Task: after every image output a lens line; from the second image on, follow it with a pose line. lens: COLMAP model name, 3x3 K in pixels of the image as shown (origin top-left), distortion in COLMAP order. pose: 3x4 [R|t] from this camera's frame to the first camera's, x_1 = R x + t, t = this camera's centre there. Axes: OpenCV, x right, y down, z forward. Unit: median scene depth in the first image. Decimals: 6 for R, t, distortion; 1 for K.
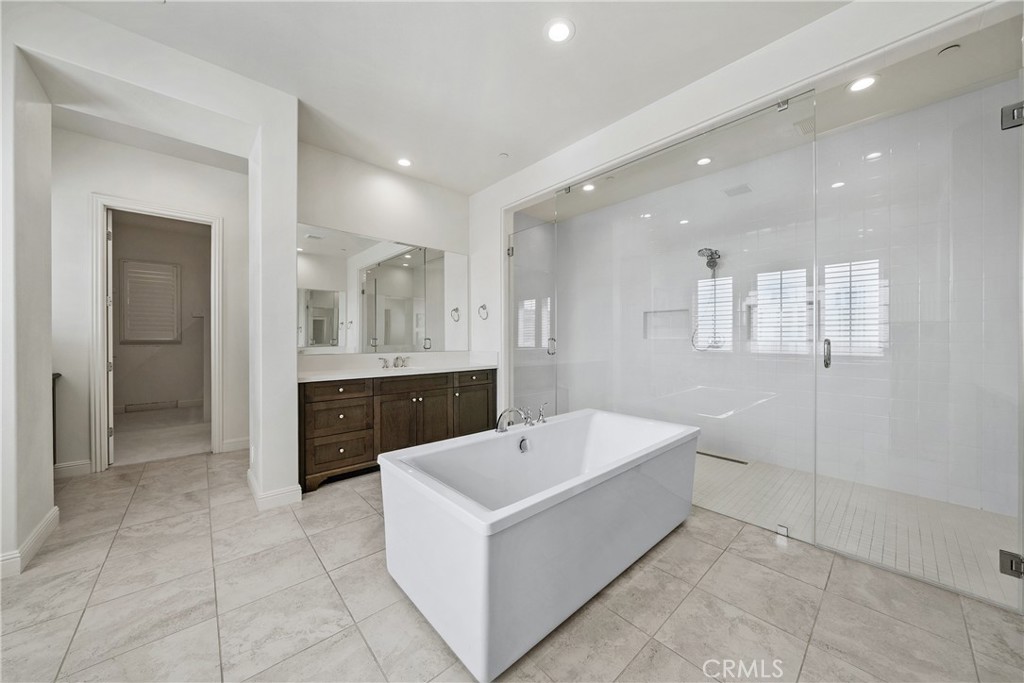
lens RADIAL K [[353.3, 0, 511.6], [0, 353.3, 340.1], [0, 0, 1]] dist [-0.006358, 0.000391]
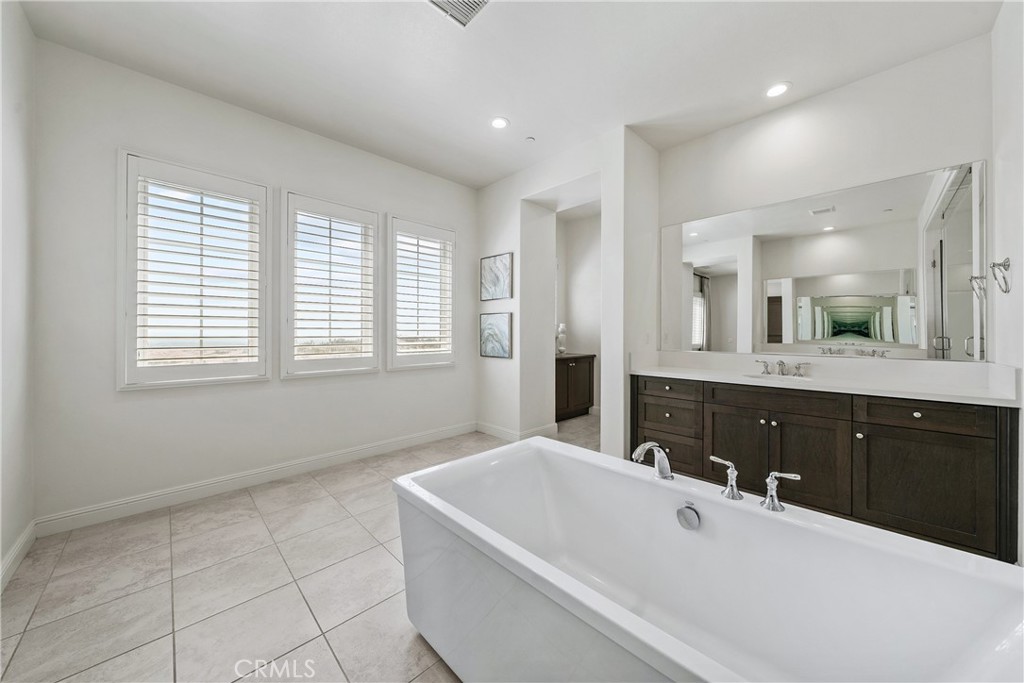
lens RADIAL K [[353.3, 0, 511.3], [0, 353.3, 333.3], [0, 0, 1]] dist [-0.006358, 0.000391]
pose [[0.043261, -0.002113, -0.999062, 0.426832], [-0.007877, 0.999966, -0.002456, -0.003681], [0.999033, 0.007976, 0.043243, 0.474045]]
